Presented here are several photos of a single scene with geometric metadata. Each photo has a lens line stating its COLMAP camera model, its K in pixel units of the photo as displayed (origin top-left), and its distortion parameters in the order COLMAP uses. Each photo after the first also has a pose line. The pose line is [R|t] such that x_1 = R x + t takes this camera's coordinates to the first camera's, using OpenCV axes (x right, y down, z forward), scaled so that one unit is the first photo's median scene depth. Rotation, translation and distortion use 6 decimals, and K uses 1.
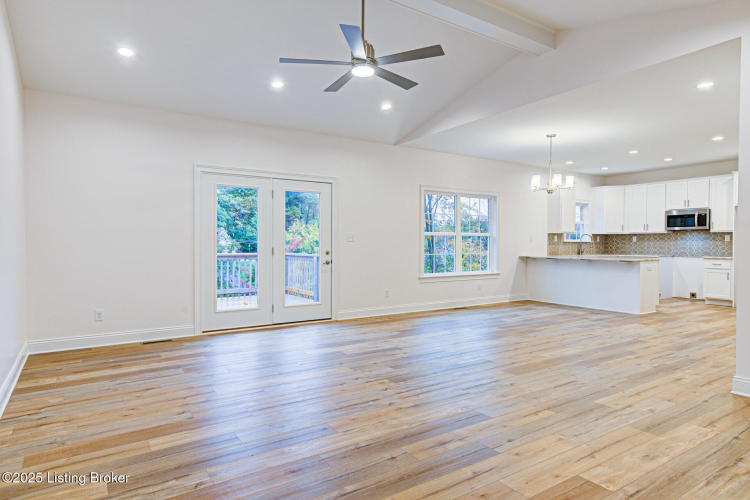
lens RADIAL K [[444.8, 0, 375.0], [0, 444.8, 250.0], [0, 0, 1]] dist [0.021984, 0.000228]
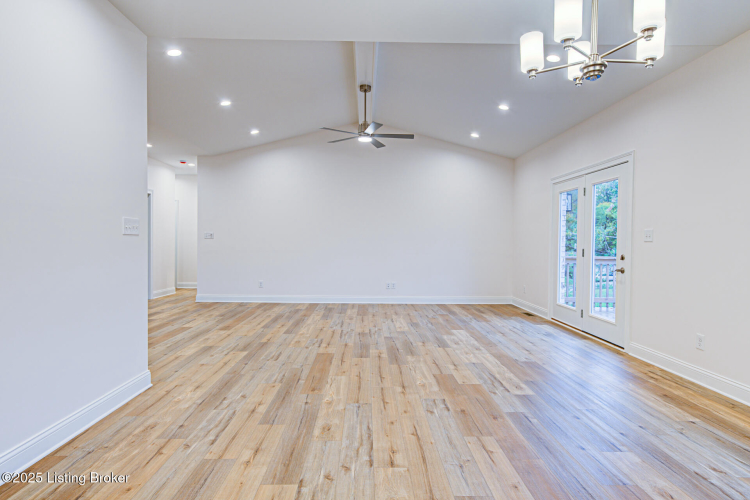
lens RADIAL K [[416.0, 0, 375.0], [0, 416.0, 250.0], [0, 0, 1]] dist [0.017075, -0.000186]
pose [[-0.529167, 0.014317, -0.848397, 0.655336], [-0.022223, 0.999281, 0.030724, -0.017135], [0.848227, 0.035112, -0.528468, 0.953021]]
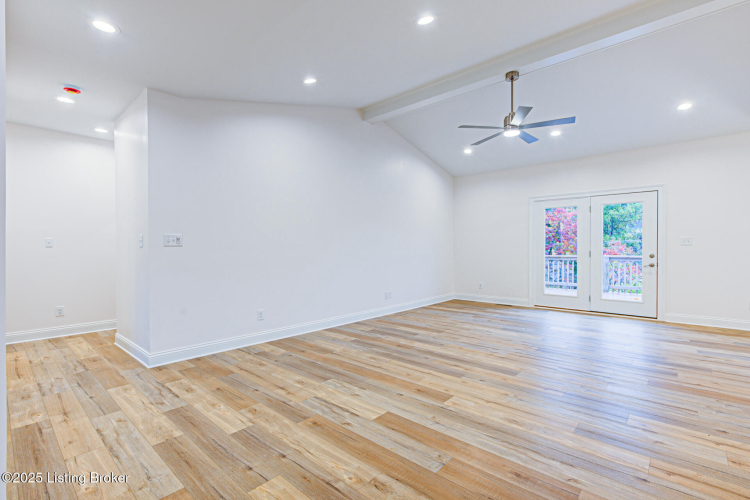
lens RADIAL K [[344.7, 0, 375.0], [0, 344.7, 250.0], [0, 0, 1]] dist [0.003402, 0.000559]
pose [[0.253705, 0.005008, -0.967269, 0.494318], [-0.011448, 0.999932, 0.002174, -0.002609], [0.967214, 0.010522, 0.253745, 0.134682]]
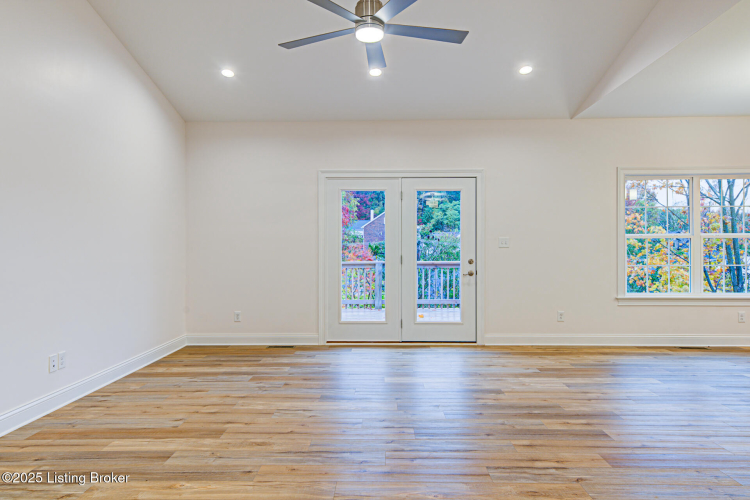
lens RADIAL K [[483.5, 0, 375.0], [0, 483.5, 250.0], [0, 0, 1]] dist [0.025283, -0.000465]
pose [[0.824980, -0.003667, -0.565150, 0.237414], [-0.005577, 0.999877, -0.014629, -0.001237], [0.565134, 0.015220, 0.824858, 0.149073]]
